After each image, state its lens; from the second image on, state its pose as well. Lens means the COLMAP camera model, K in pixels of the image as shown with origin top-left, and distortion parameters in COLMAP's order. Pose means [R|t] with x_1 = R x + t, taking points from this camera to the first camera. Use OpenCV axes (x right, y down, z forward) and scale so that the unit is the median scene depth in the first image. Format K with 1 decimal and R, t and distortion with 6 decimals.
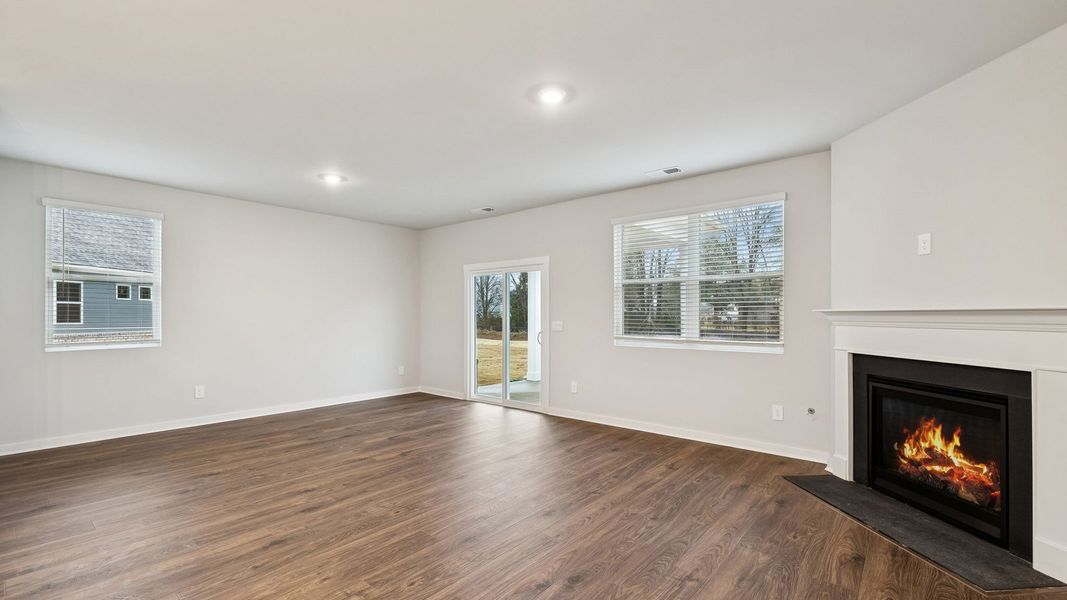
lens RADIAL K [[451.0, 0, 540.6], [0, 451.0, 309.3], [0, 0, 1]] dist [-0.001860, -0.000147]
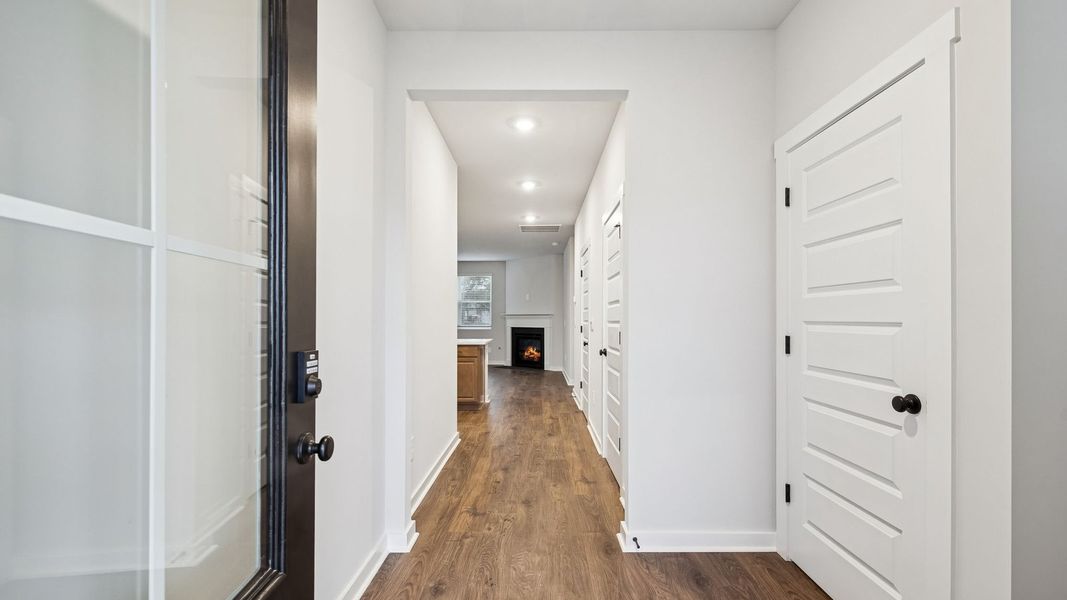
lens RADIAL K [[451.0, 0, 535.4], [0, 451.0, 305.8], [0, 0, 1]] dist [-0.001860, -0.000147]
pose [[0.793817, 0.000009, 0.608156, -1.120797], [-0.001789, 0.999996, 0.002321, -0.062481], [-0.608154, -0.002931, 0.793814, -1.643009]]
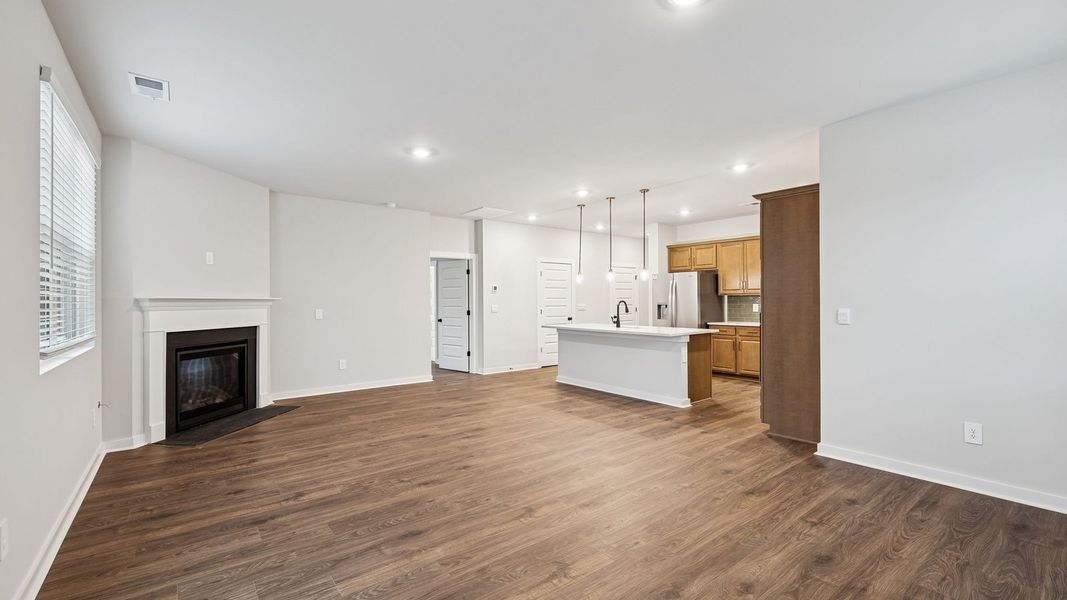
lens RADIAL K [[451.0, 0, 532.8], [0, 451.0, 301.9], [0, 0, 1]] dist [-0.001860, -0.000147]
pose [[-0.974645, 0.003914, 0.223722, -0.524237], [0.001217, 0.999925, -0.012192, 0.028343], [-0.223753, -0.011611, -0.974577, 1.877182]]
